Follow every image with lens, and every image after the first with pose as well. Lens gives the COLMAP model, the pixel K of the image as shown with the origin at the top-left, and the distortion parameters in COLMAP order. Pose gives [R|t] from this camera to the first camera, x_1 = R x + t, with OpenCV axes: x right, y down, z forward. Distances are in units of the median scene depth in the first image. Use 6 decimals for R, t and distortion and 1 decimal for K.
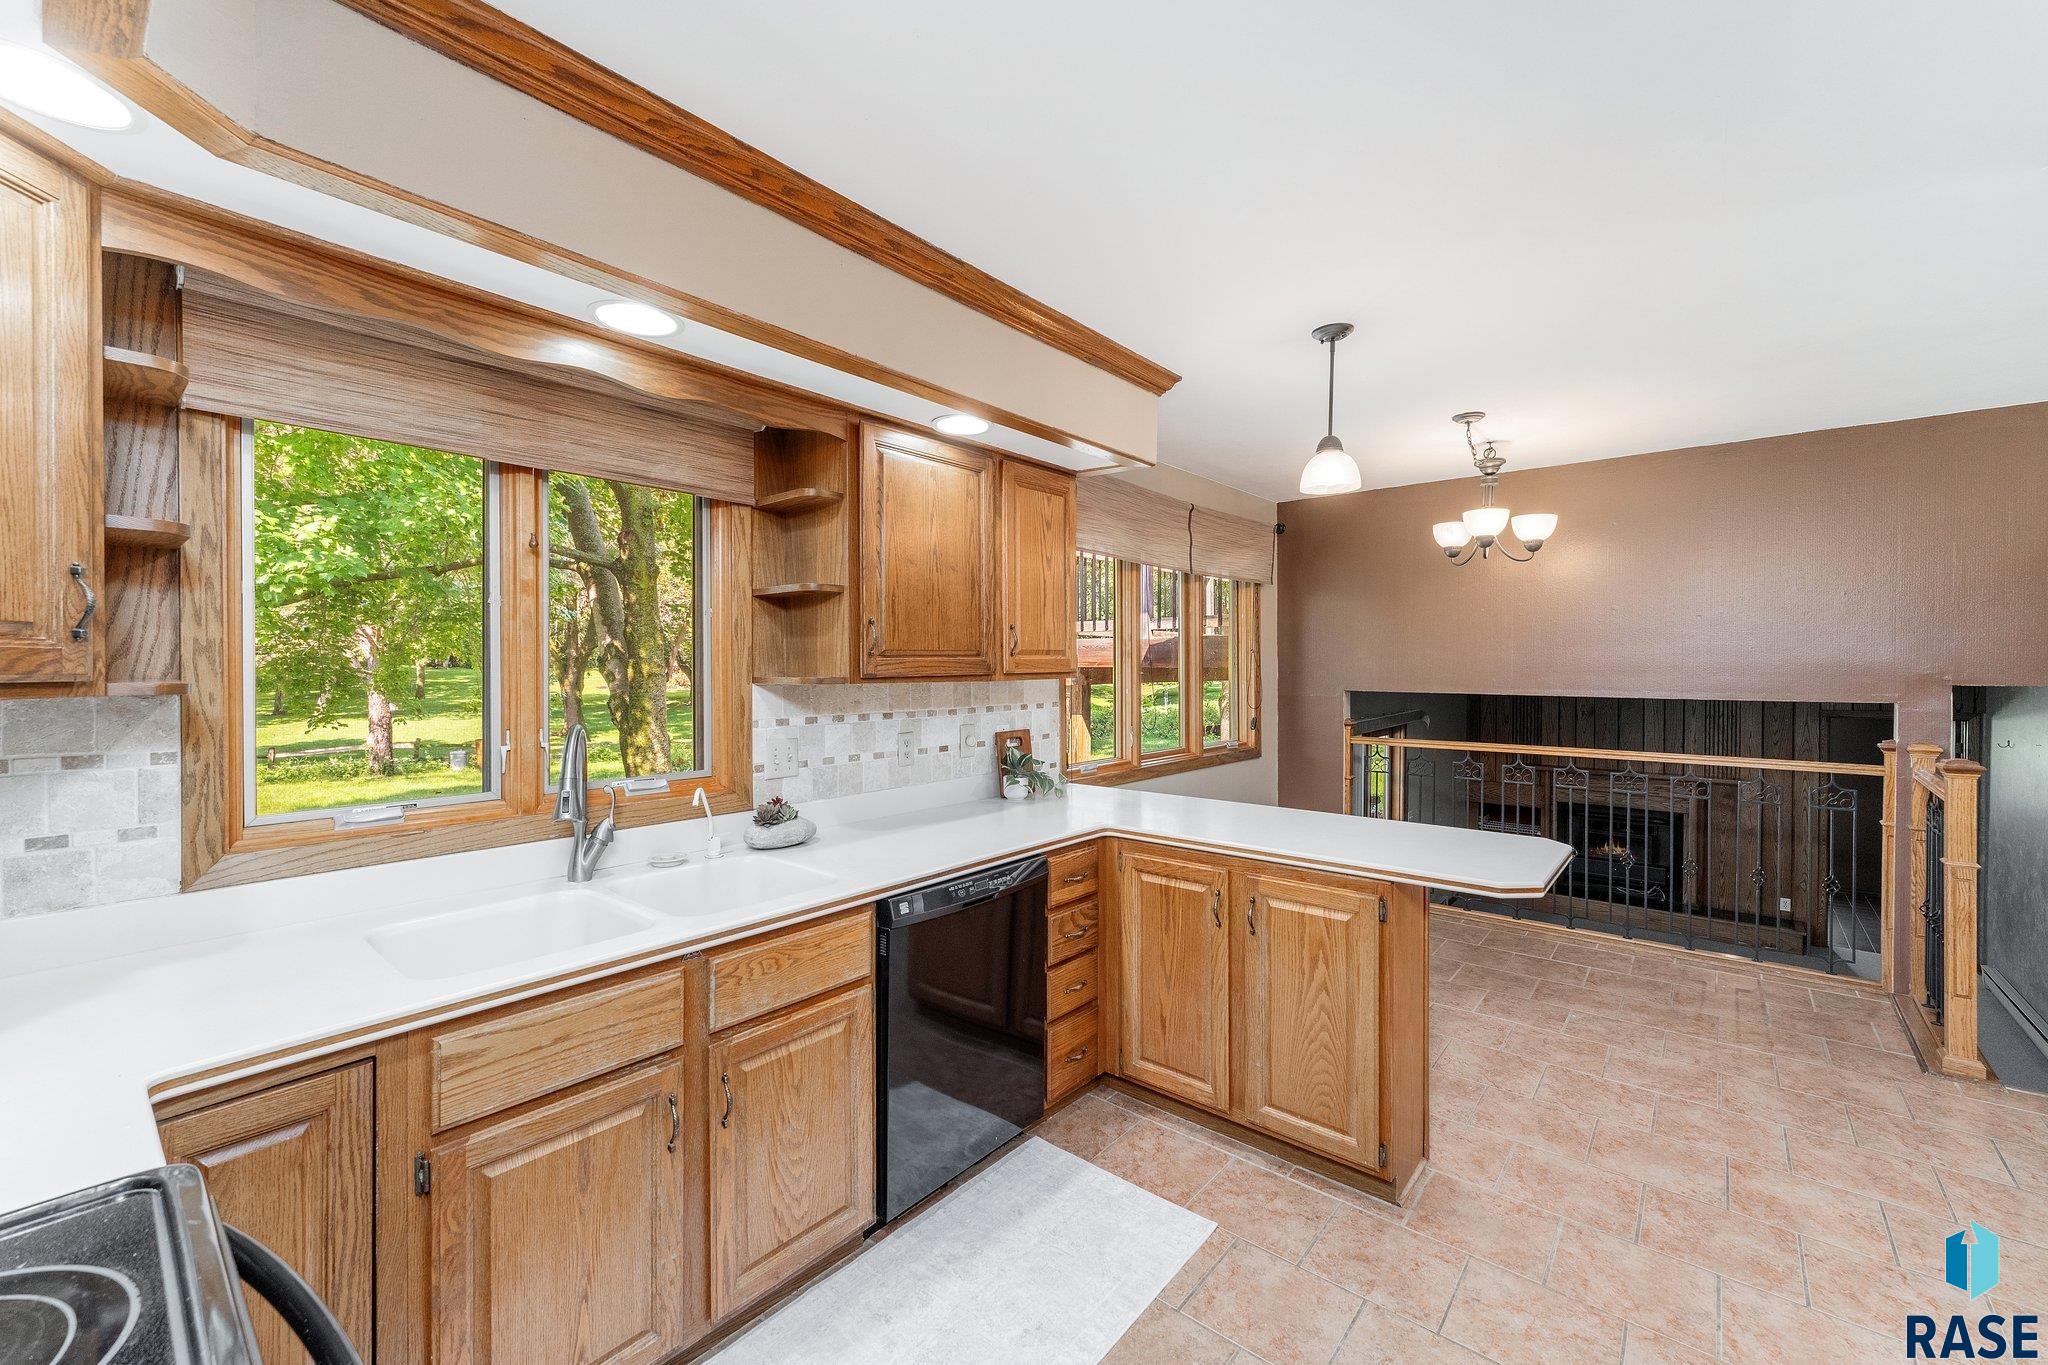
lens RADIAL K [[823.5, 0, 1035.6], [0, 823.5, 673.5], [0, 0, 1]] dist [0.010295, -0.000878]
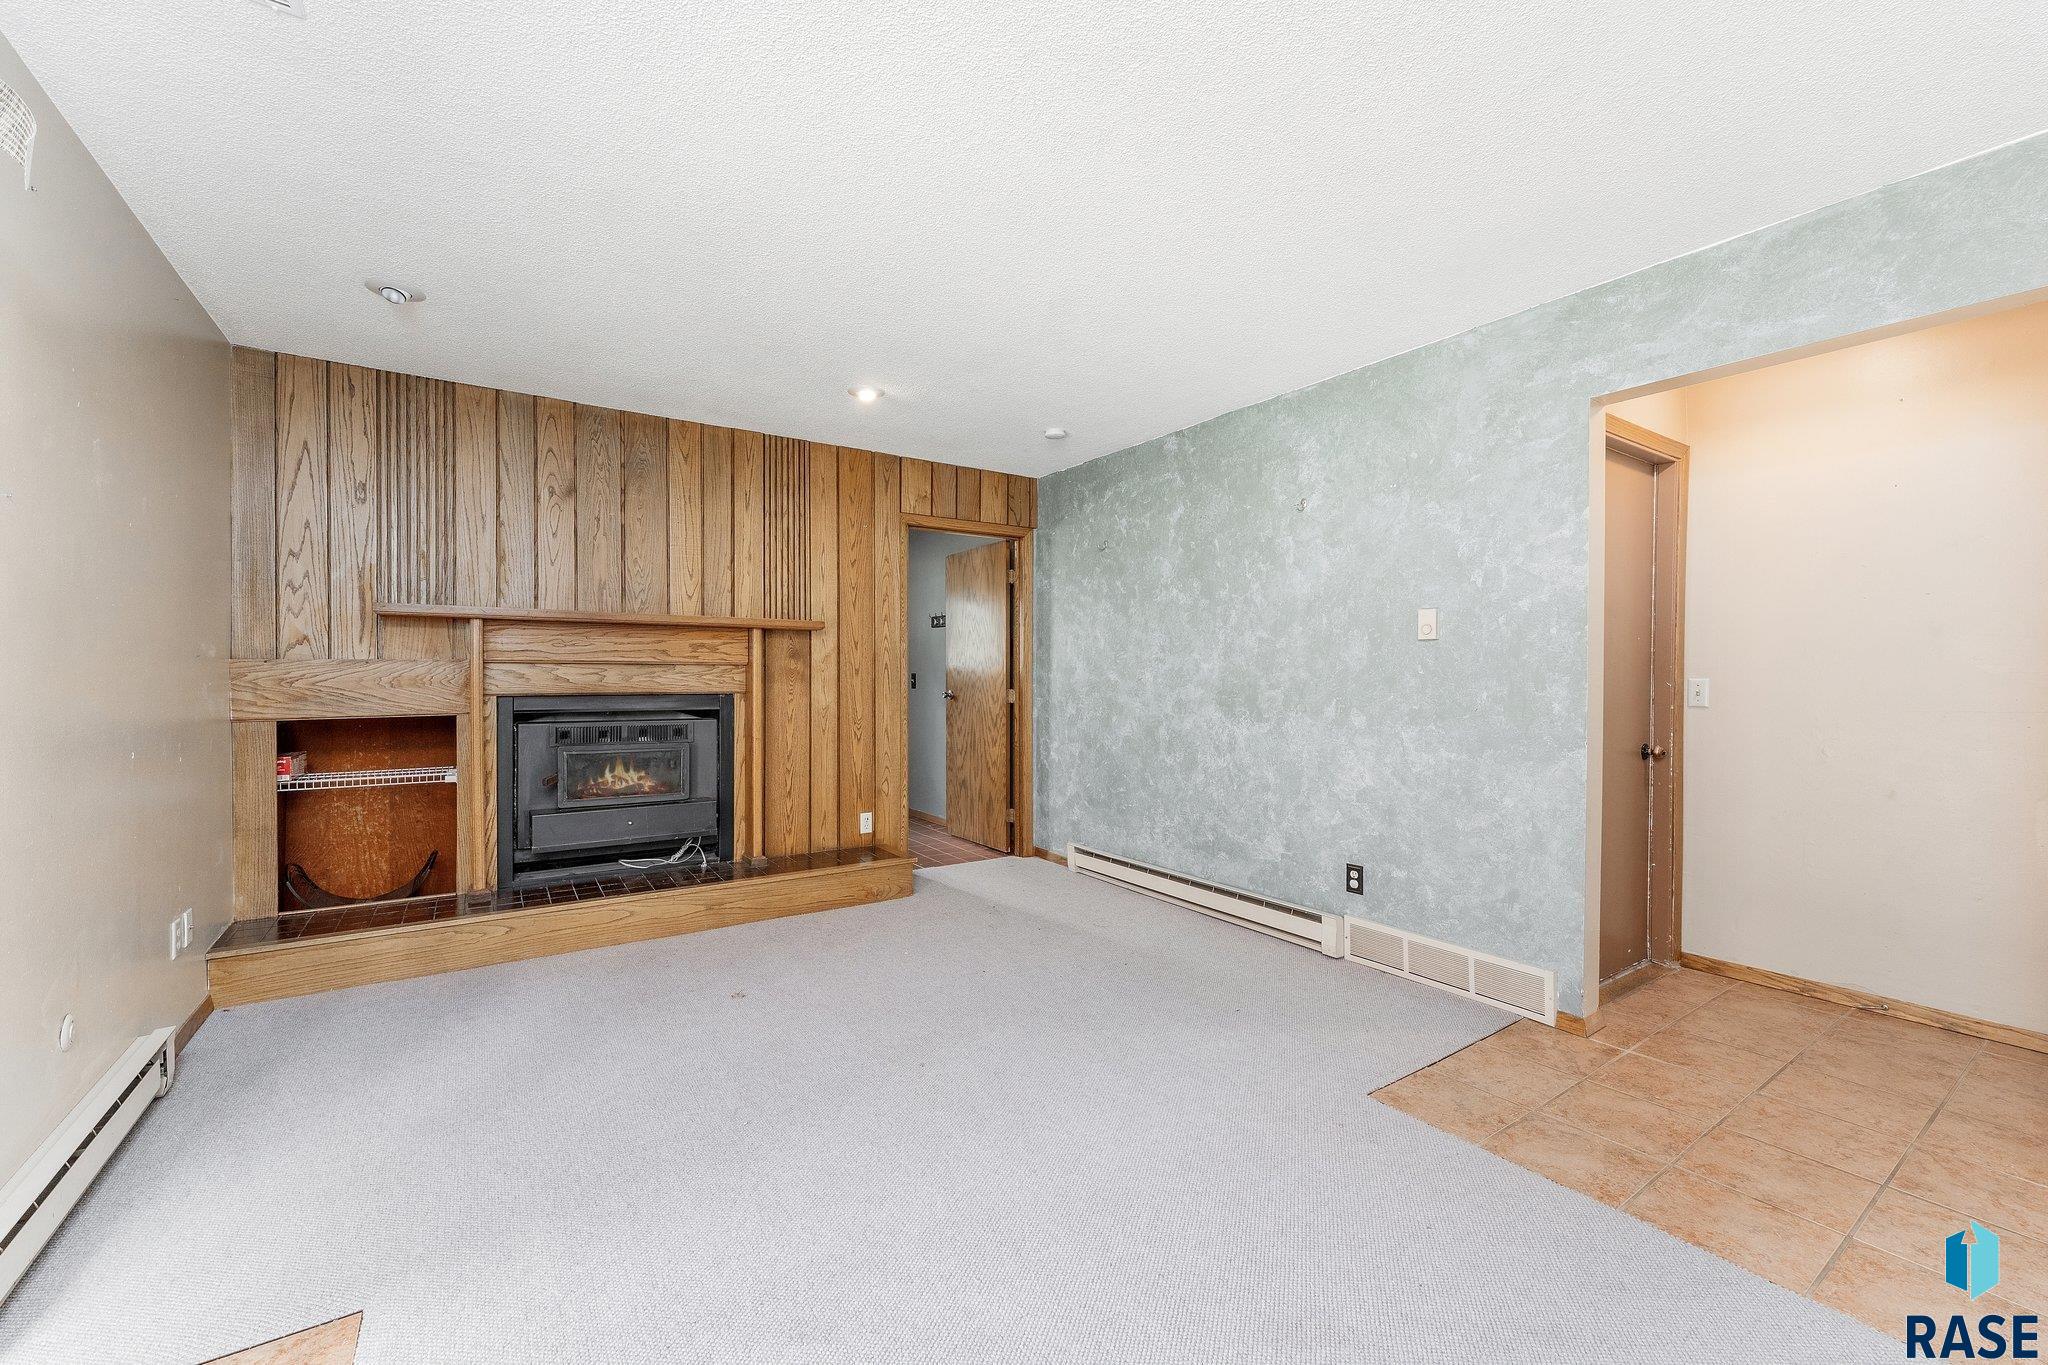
lens RADIAL K [[823.5, 0, 1024.8], [0, 823.5, 684.4], [0, 0, 1]] dist [0.010295, -0.000878]
pose [[0.292178, -0.012588, 0.956281, 0.793051], [0.008104, 0.999910, 0.010687, 0.384438], [-0.956330, 0.004627, 0.292253, 1.600937]]
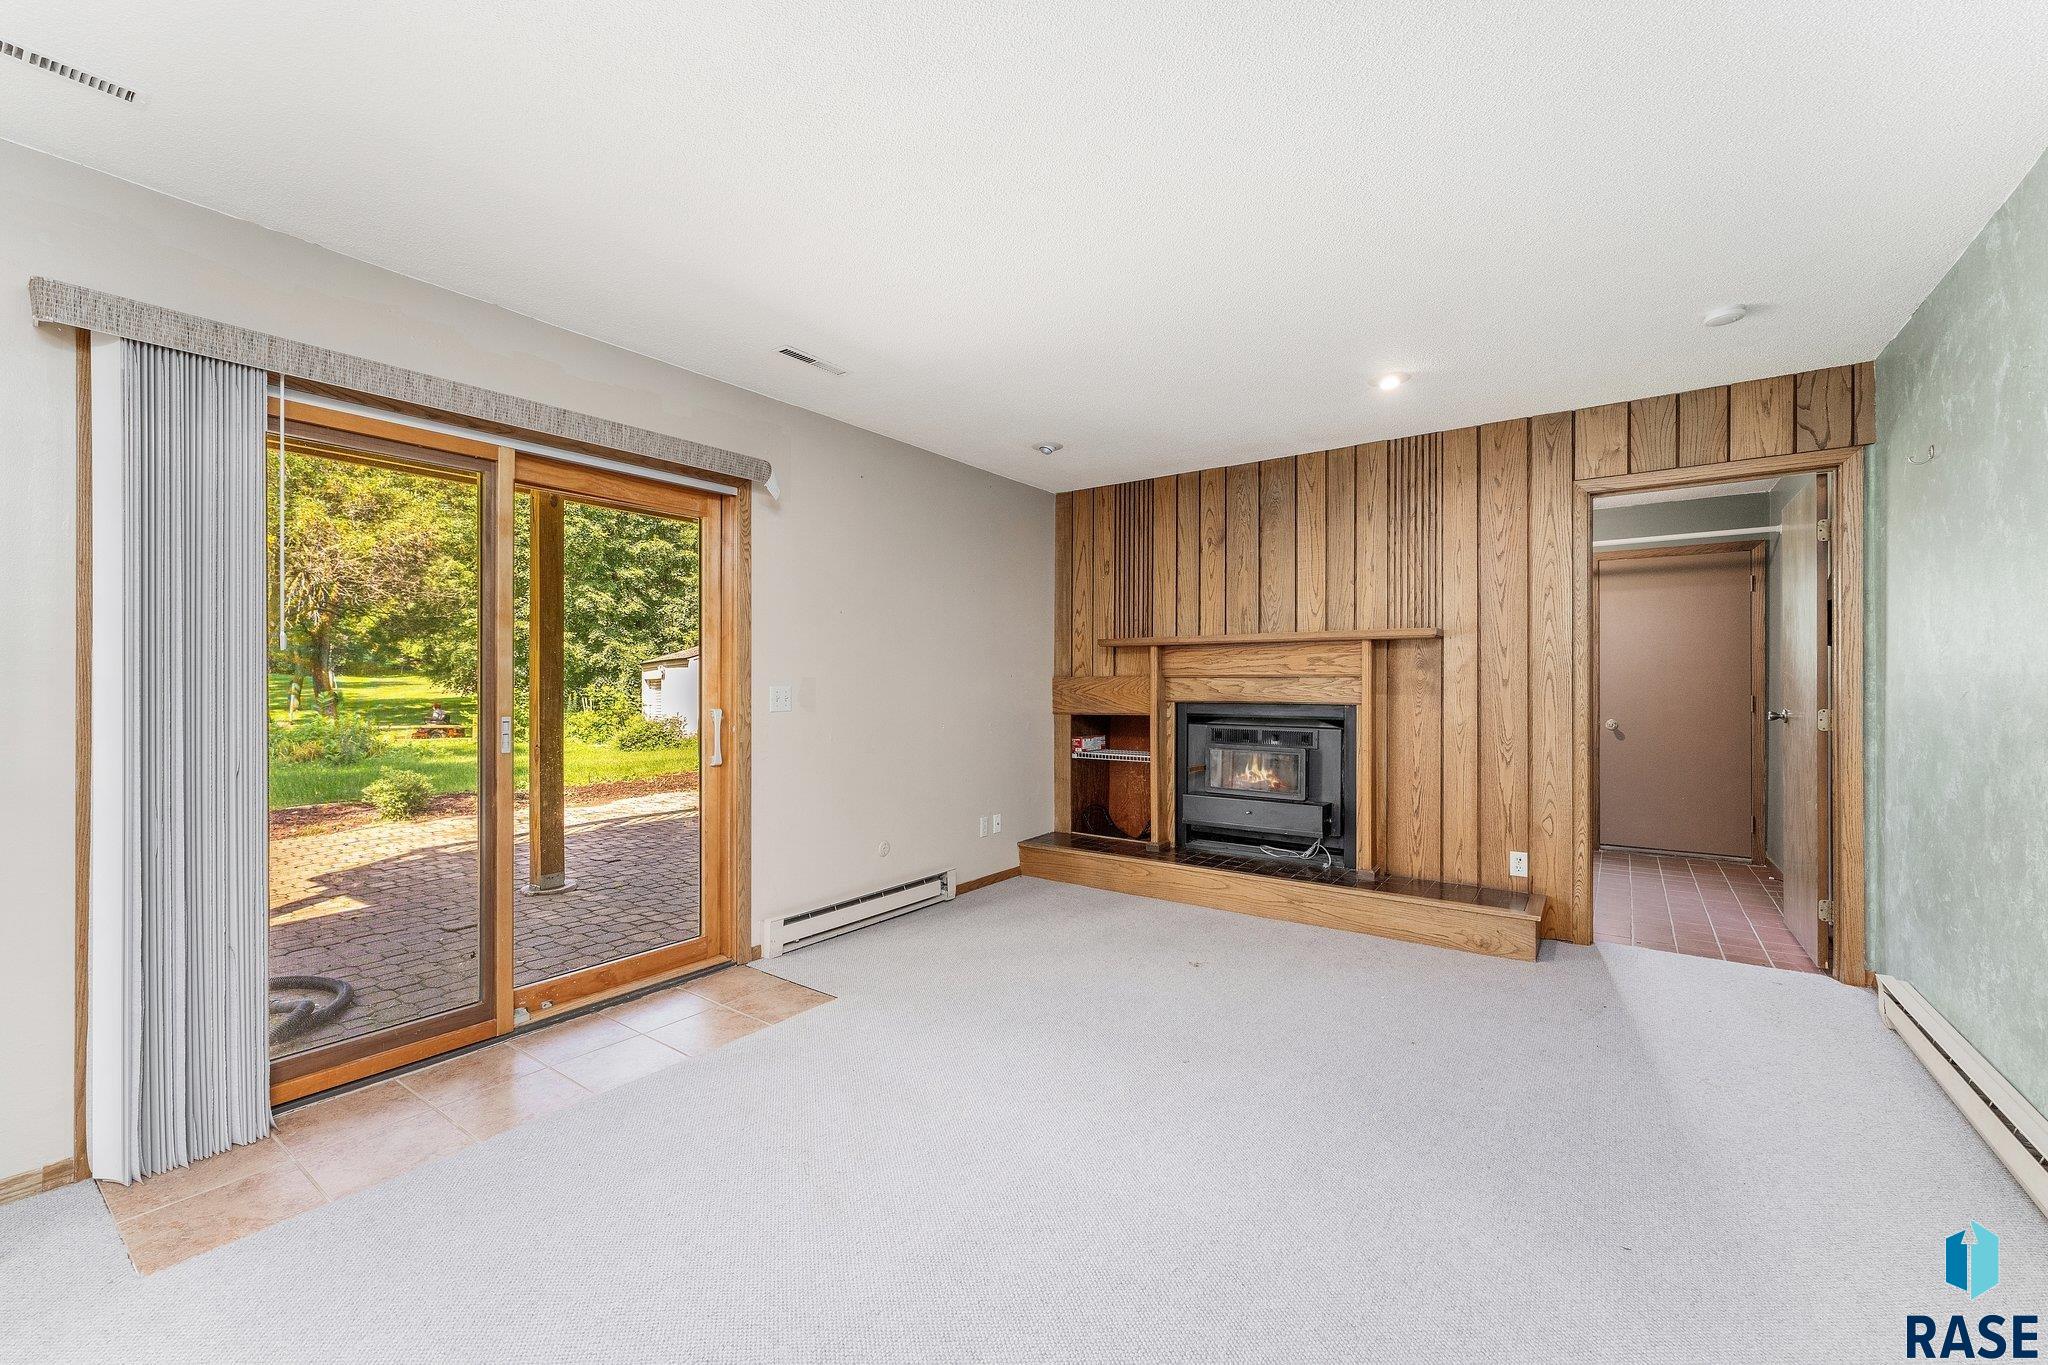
lens RADIAL K [[823.5, 0, 1017.5], [0, 823.5, 682.0], [0, 0, 1]] dist [0.010295, -0.000878]
pose [[0.998232, -0.001851, 0.059414, 1.271839], [0.002619, 0.999914, -0.012850, 0.387934], [-0.059385, 0.012983, 0.998151, 1.139496]]
